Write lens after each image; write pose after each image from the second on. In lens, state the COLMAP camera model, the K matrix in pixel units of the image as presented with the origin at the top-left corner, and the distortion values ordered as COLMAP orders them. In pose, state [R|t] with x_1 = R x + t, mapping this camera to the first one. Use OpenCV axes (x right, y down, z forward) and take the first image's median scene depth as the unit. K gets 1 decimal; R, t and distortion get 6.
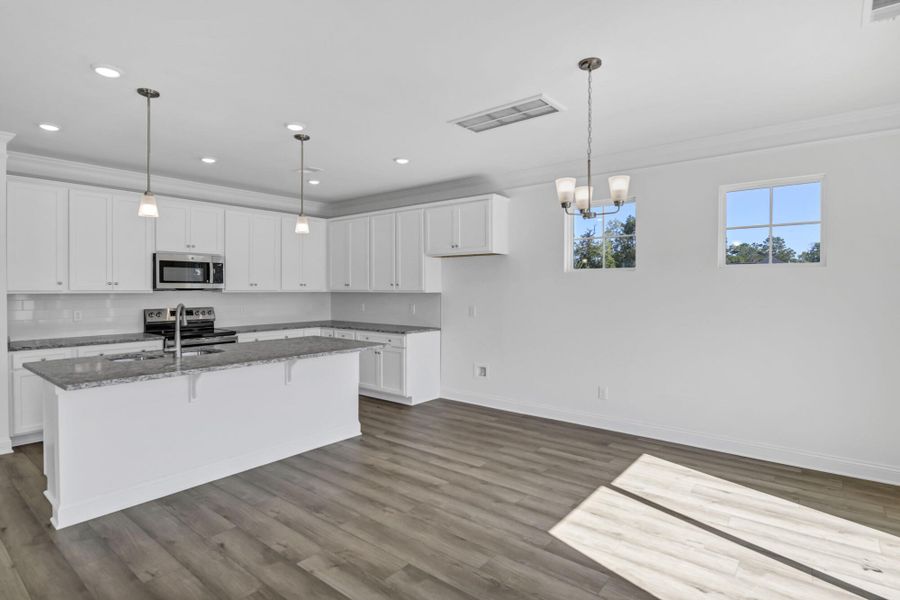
lens RADIAL K [[458.1, 0, 450.8], [0, 458.1, 290.0], [0, 0, 1]] dist [0.017800, -0.020332]
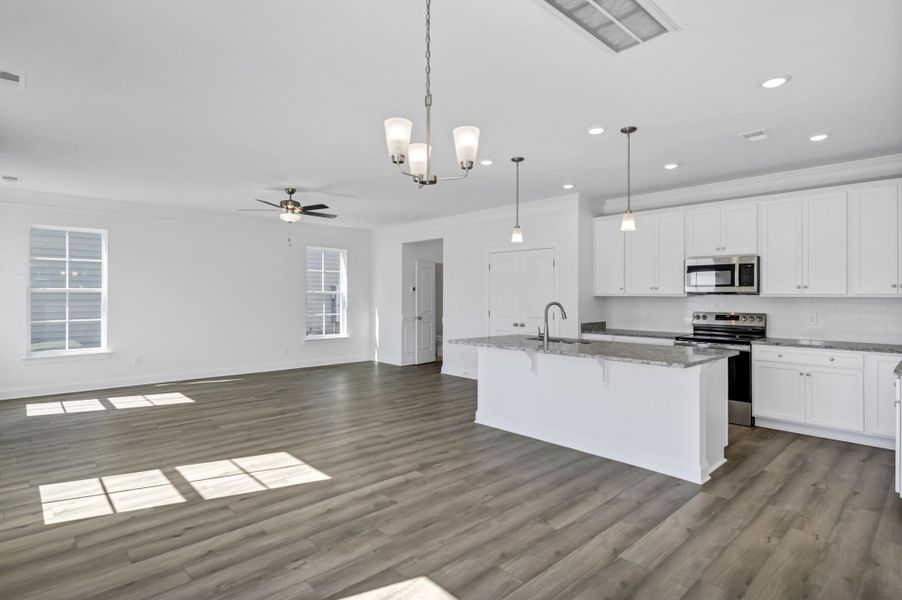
lens RADIAL K [[472.1, 0, 440.0], [0, 472.1, 293.4], [0, 0, 1]] dist [-0.000644, -0.000923]
pose [[-0.140833, -0.005903, -0.990016, 0.506423], [-0.007667, 0.999959, -0.004872, 0.008540], [0.990004, 0.006904, -0.140872, 0.550715]]
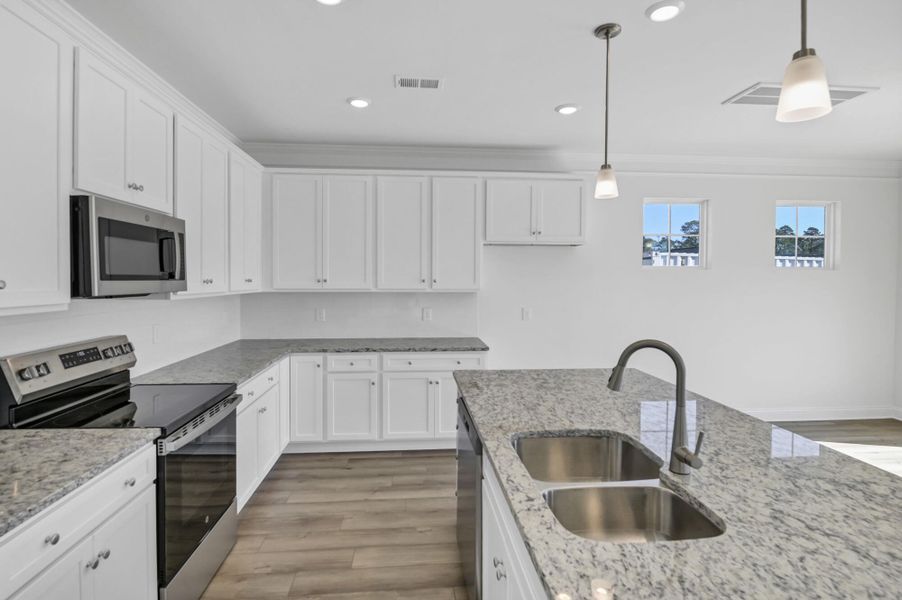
lens RADIAL K [[454.8, 0, 445.7], [0, 454.8, 291.9], [0, 0, 1]] dist [0.000215, -0.001607]
pose [[0.720989, -0.017656, 0.692721, -0.642784], [-0.002694, 0.999596, 0.028281, -0.016162], [-0.692941, -0.022257, 0.720651, 0.529595]]
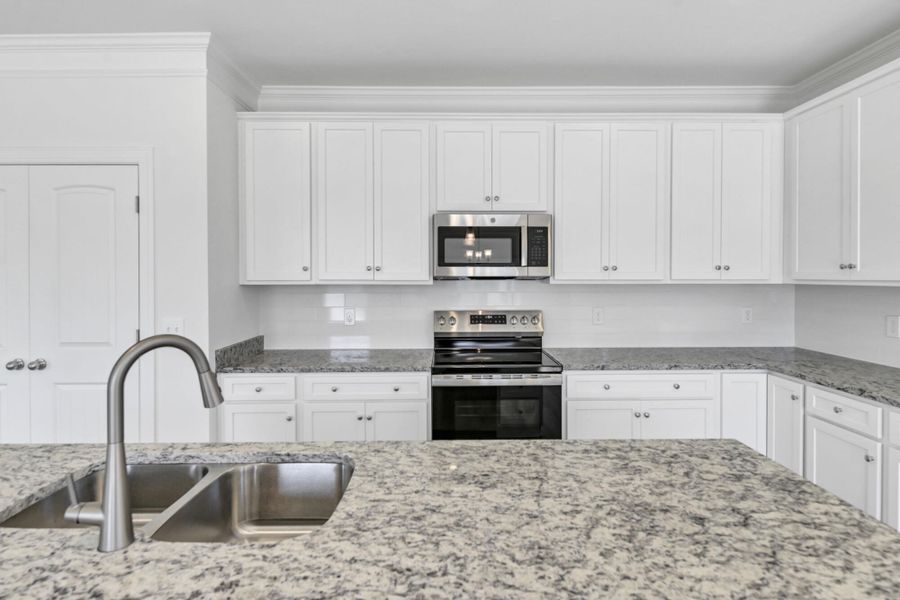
lens RADIAL K [[475.6, 0, 459.5], [0, 475.6, 280.6], [0, 0, 1]] dist [-0.000135, -0.001659]
pose [[0.649077, 0.006929, -0.760691, -0.162930], [-0.000693, 0.999963, 0.008517, -0.003261], [0.760722, -0.005001, 0.649058, 0.604442]]
